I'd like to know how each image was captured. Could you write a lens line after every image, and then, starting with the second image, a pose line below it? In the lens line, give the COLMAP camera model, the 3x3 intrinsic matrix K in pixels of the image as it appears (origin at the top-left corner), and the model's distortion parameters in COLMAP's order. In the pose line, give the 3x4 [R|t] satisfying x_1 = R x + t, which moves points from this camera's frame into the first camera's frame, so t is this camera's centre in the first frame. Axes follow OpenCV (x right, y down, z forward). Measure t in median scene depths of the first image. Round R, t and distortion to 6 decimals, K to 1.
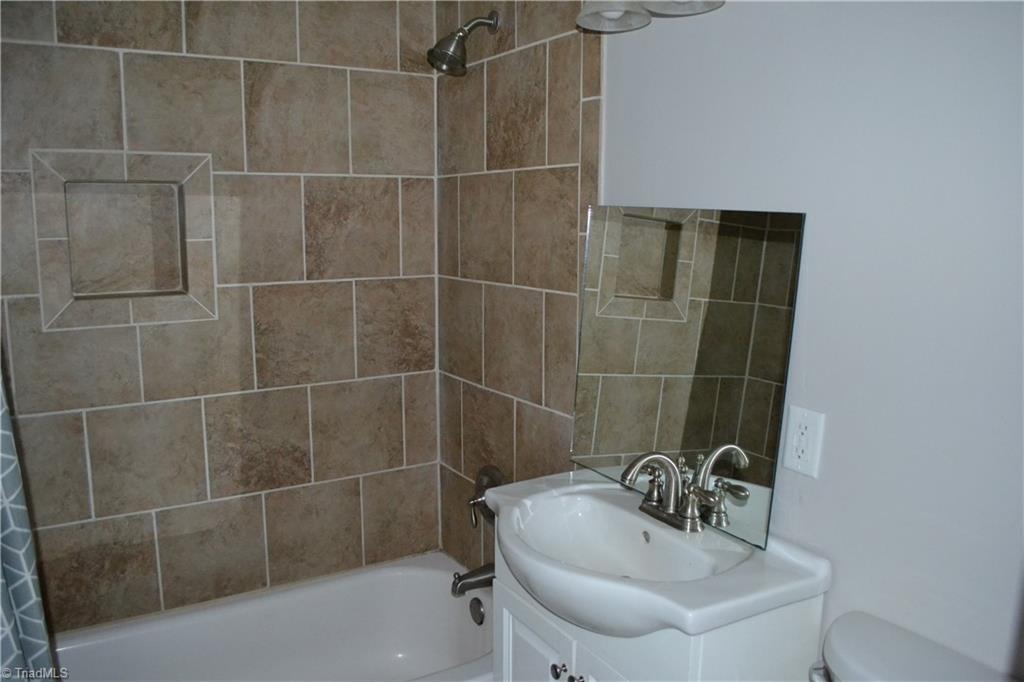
lens RADIAL K [[824.5, 0, 512.2], [0, 824.5, 342.0], [0, 0, 1]] dist [-0.074343, 0.010236]
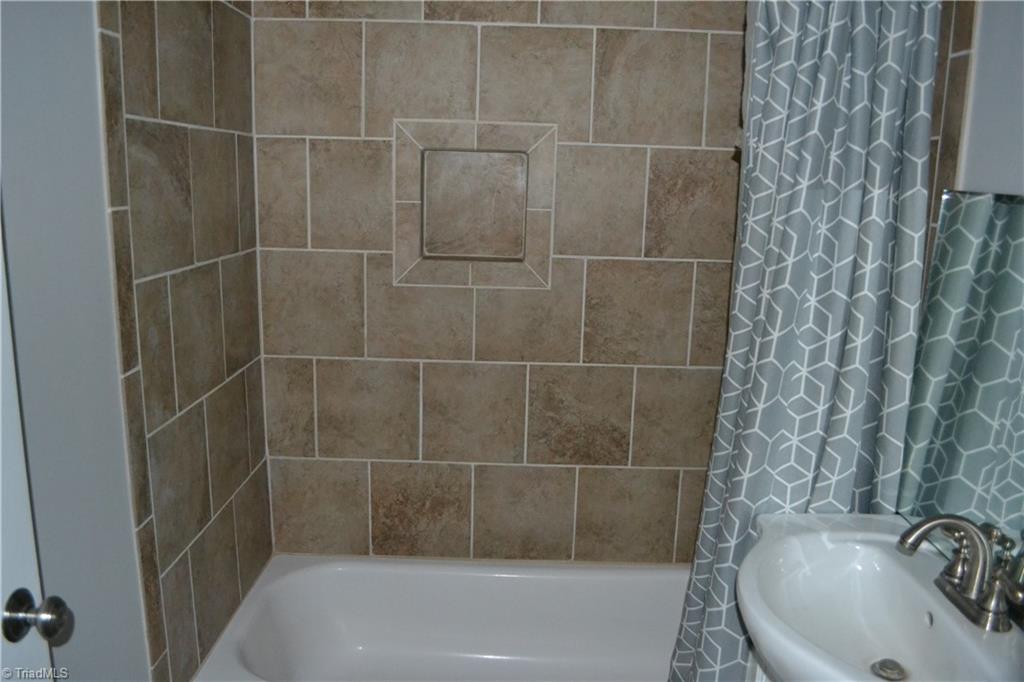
lens RADIAL K [[824.5, 0, 510.9], [0, 824.5, 343.6], [0, 0, 1]] dist [-0.074343, 0.010236]
pose [[0.851065, 0.124399, -0.510111, 0.128954], [-0.108817, 0.992224, 0.060421, -0.017751], [0.513660, 0.004087, 0.857984, 0.104051]]
